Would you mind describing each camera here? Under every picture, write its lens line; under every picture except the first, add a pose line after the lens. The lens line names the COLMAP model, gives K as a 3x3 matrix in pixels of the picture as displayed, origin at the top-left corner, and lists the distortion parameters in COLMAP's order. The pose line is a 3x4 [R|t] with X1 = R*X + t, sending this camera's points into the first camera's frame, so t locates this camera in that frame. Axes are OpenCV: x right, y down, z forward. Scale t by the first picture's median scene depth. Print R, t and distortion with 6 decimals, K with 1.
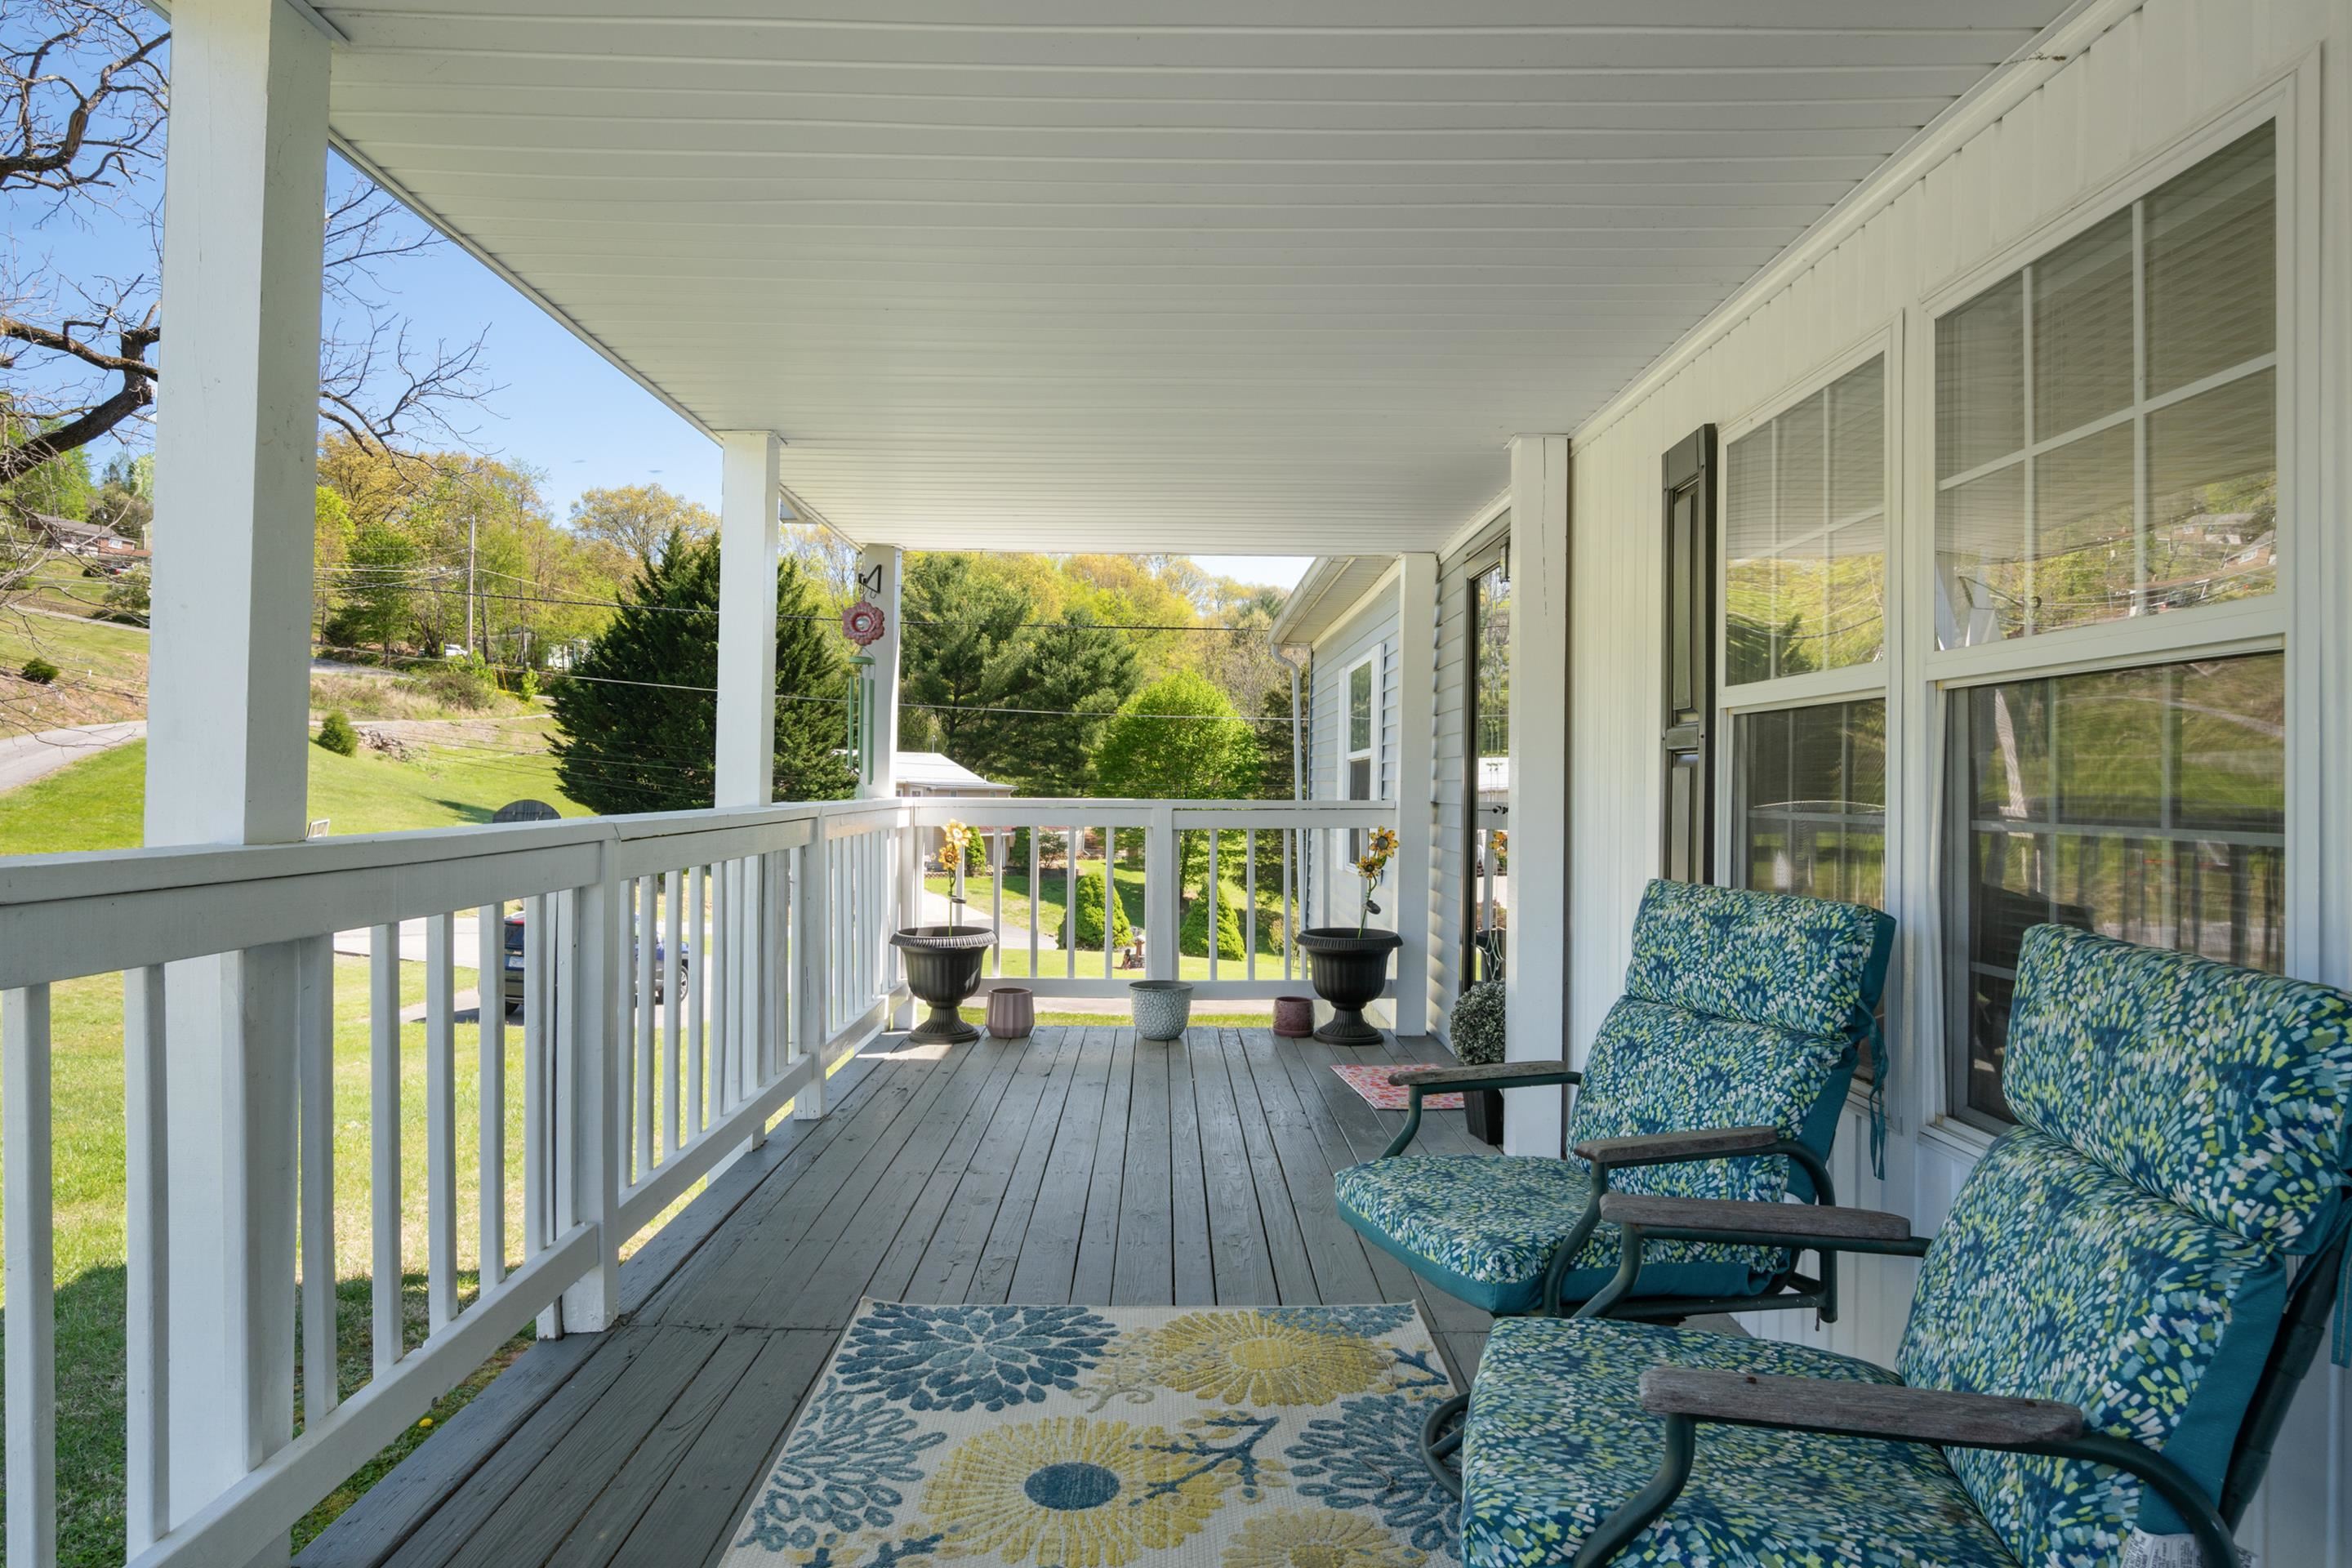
lens RADIAL K [[1445.7, 0, 1176.8], [0, 1445.7, 779.7], [0, 0, 1]] dist [-0.010150, 0.000161]
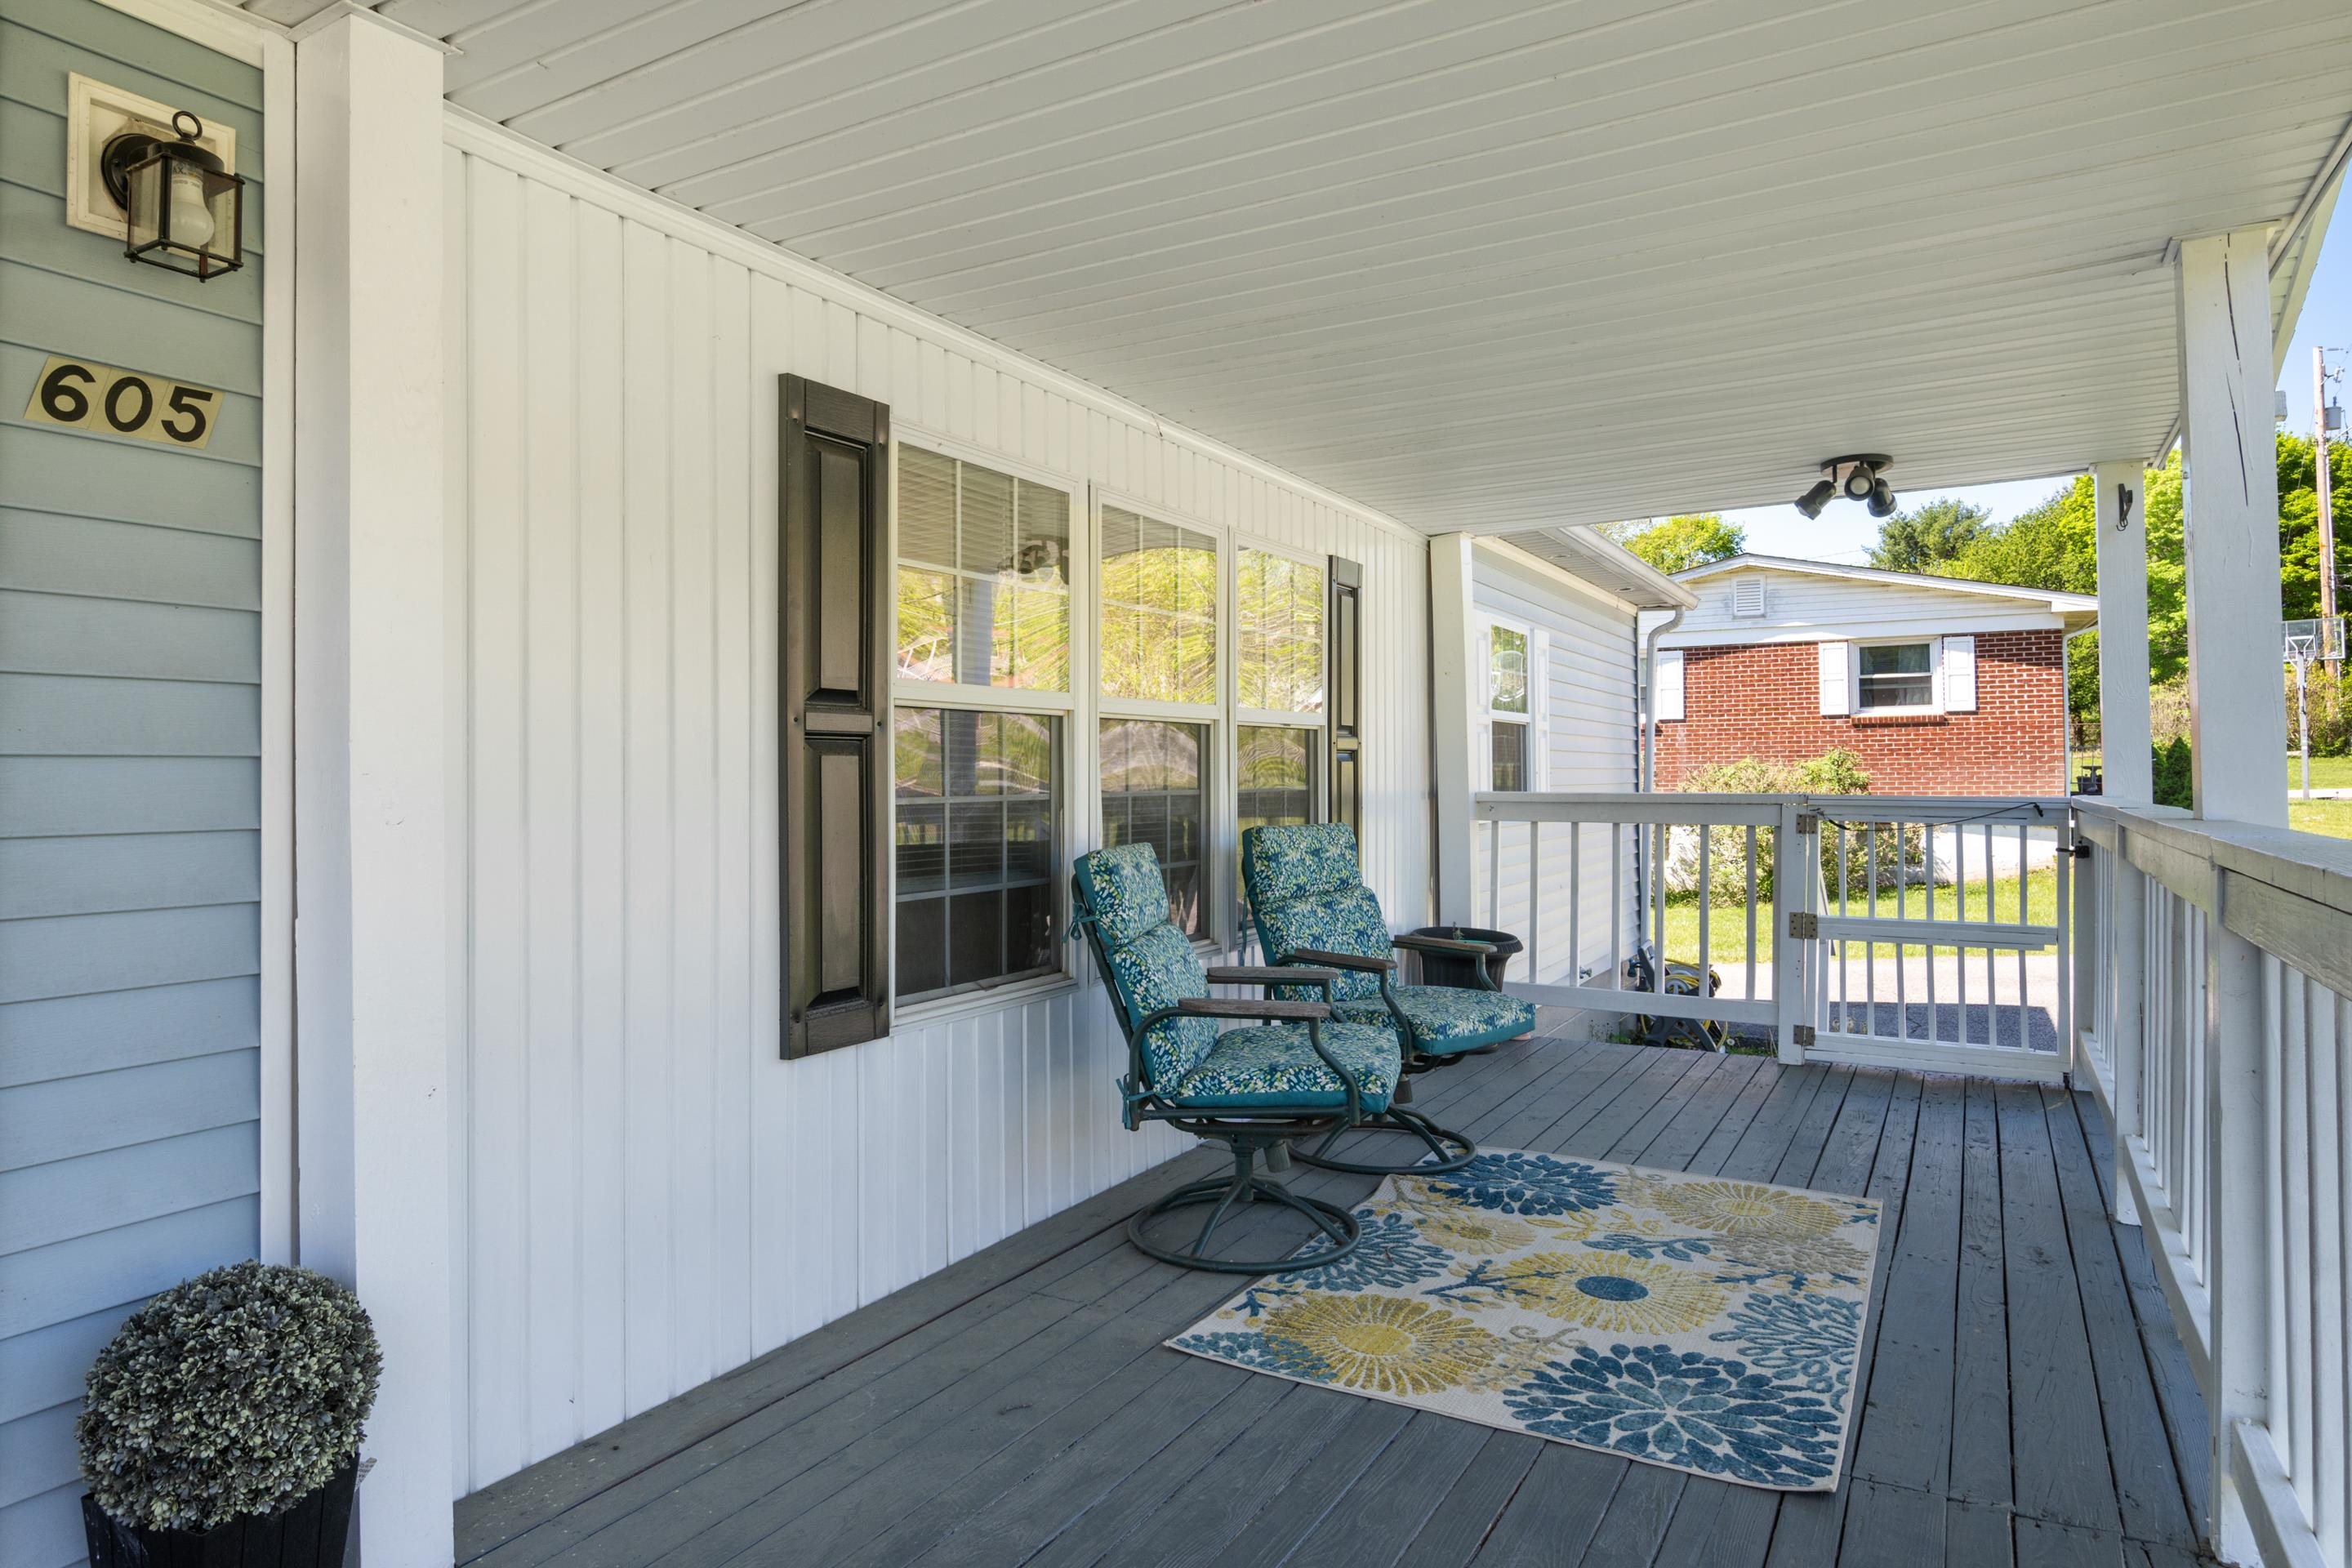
lens RADIAL K [[1445.7, 0, 1118.5], [0, 1445.7, 773.4], [0, 0, 1]] dist [-0.010150, 0.000161]
pose [[-0.855394, -0.006112, 0.517941, -0.328328], [-0.004020, 0.999979, 0.005161, -0.004776], [-0.517962, 0.002333, -0.855401, 2.093204]]
